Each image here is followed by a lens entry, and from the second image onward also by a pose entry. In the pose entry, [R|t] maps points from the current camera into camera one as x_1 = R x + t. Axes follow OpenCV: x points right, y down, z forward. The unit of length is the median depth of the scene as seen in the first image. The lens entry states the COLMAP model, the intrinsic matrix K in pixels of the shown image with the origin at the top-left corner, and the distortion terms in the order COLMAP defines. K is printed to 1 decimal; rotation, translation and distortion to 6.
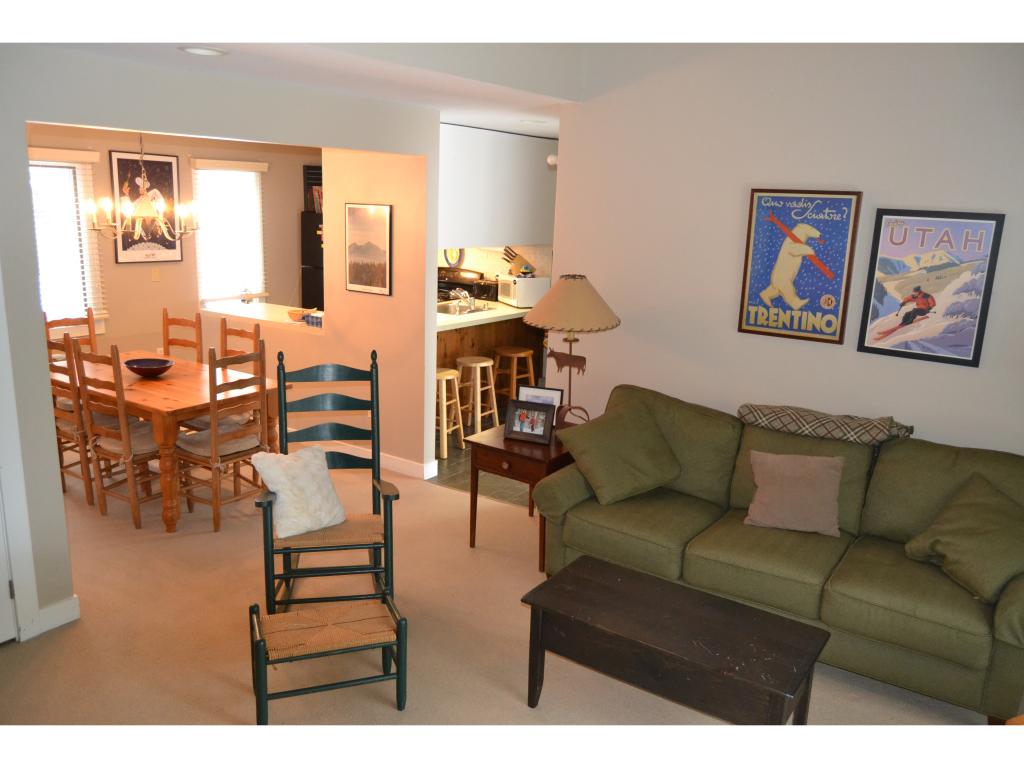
lens RADIAL K [[806.2, 0, 511.1], [0, 806.2, 382.6], [0, 0, 1]] dist [-0.022312, 0.018619]
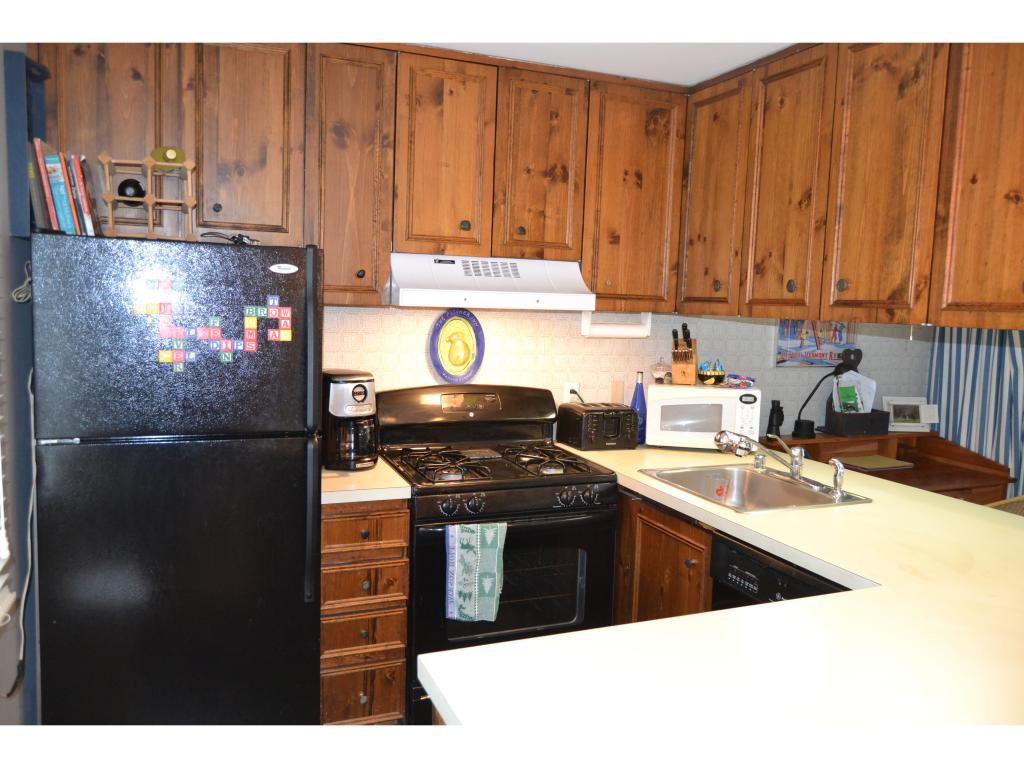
lens RADIAL K [[806.2, 0, 513.5], [0, 806.2, 385.6], [0, 0, 1]] dist [-0.022312, 0.018619]
pose [[0.552993, -0.106177, 0.826393, -0.443183], [0.178946, 0.983836, 0.006662, -0.157967], [-0.813743, 0.144196, 0.563054, 0.844816]]
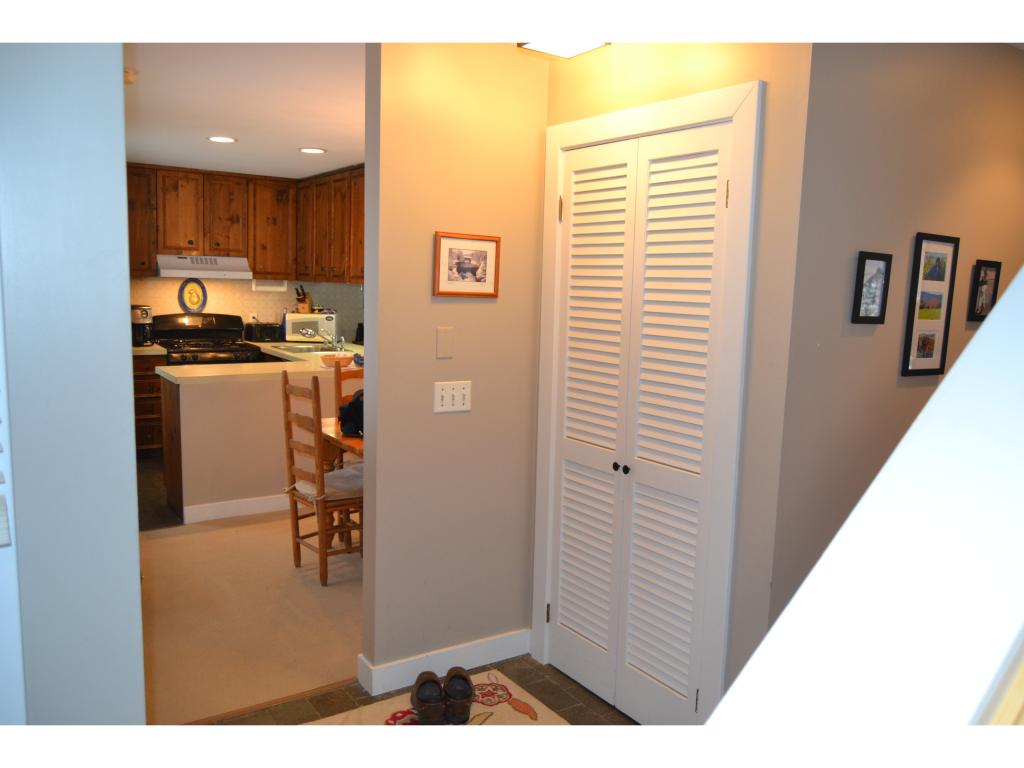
lens RADIAL K [[806.2, 0, 512.9], [0, 806.2, 385.1], [0, 0, 1]] dist [-0.022312, 0.018619]
pose [[0.366566, -0.142955, 0.919344, -0.866997], [0.191236, 0.978604, 0.075919, -0.073900], [-0.910526, 0.147982, 0.386061, 0.396026]]
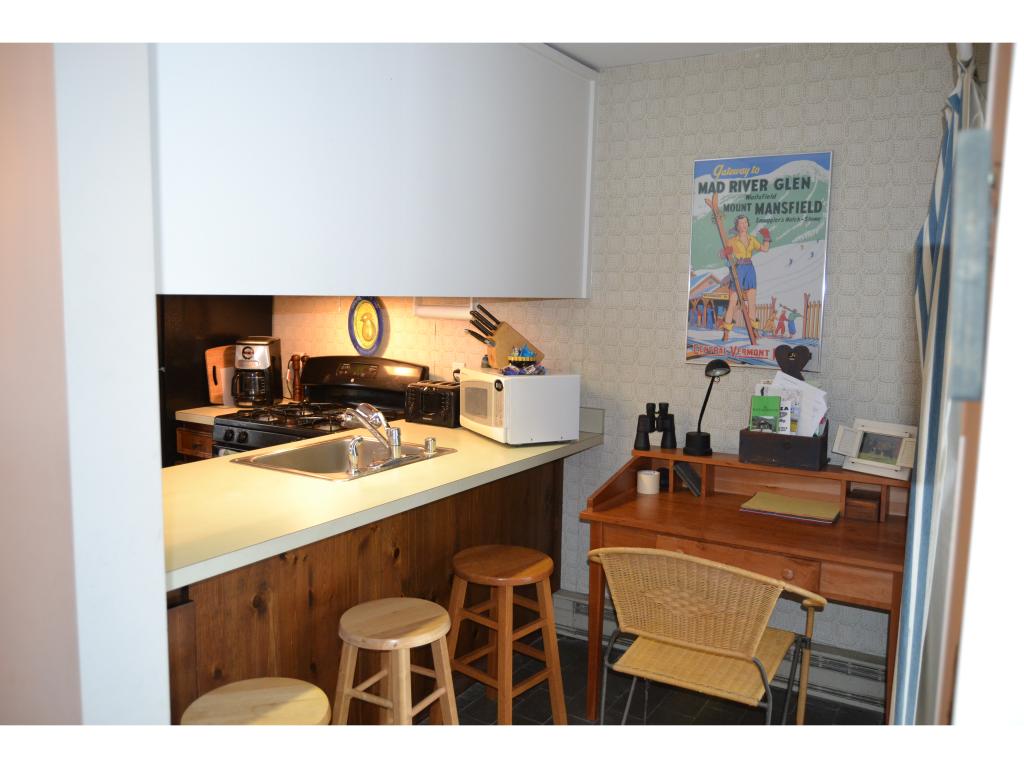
lens RADIAL K [[806.2, 0, 513.9], [0, 806.2, 381.5], [0, 0, 1]] dist [-0.022312, 0.018619]
pose [[0.998433, -0.023063, 0.050984, -0.008791], [0.028831, 0.992894, -0.115461, -0.077184], [-0.047959, 0.116750, 0.992003, 0.575924]]
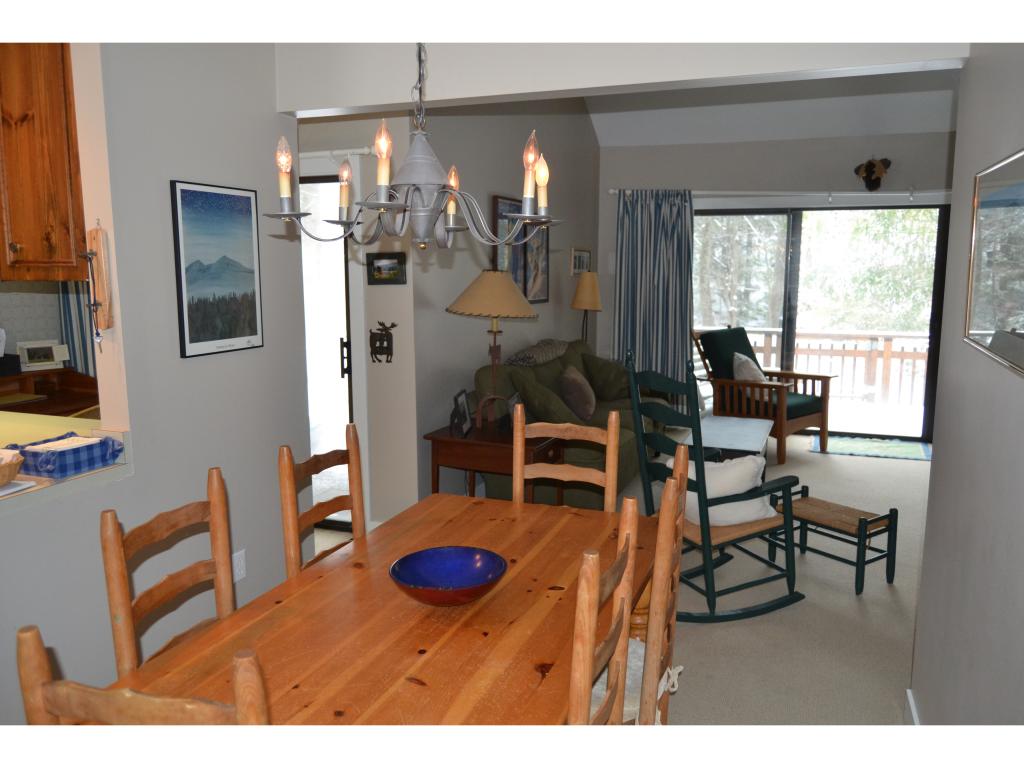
lens RADIAL K [[806.2, 0, 514.1], [0, 806.2, 385.1], [0, 0, 1]] dist [-0.022312, 0.018619]
pose [[-0.227267, -0.178333, 0.957365, -0.555433], [0.212699, 0.950264, 0.227502, -0.128913], [-0.950320, 0.255334, -0.178033, 0.691276]]
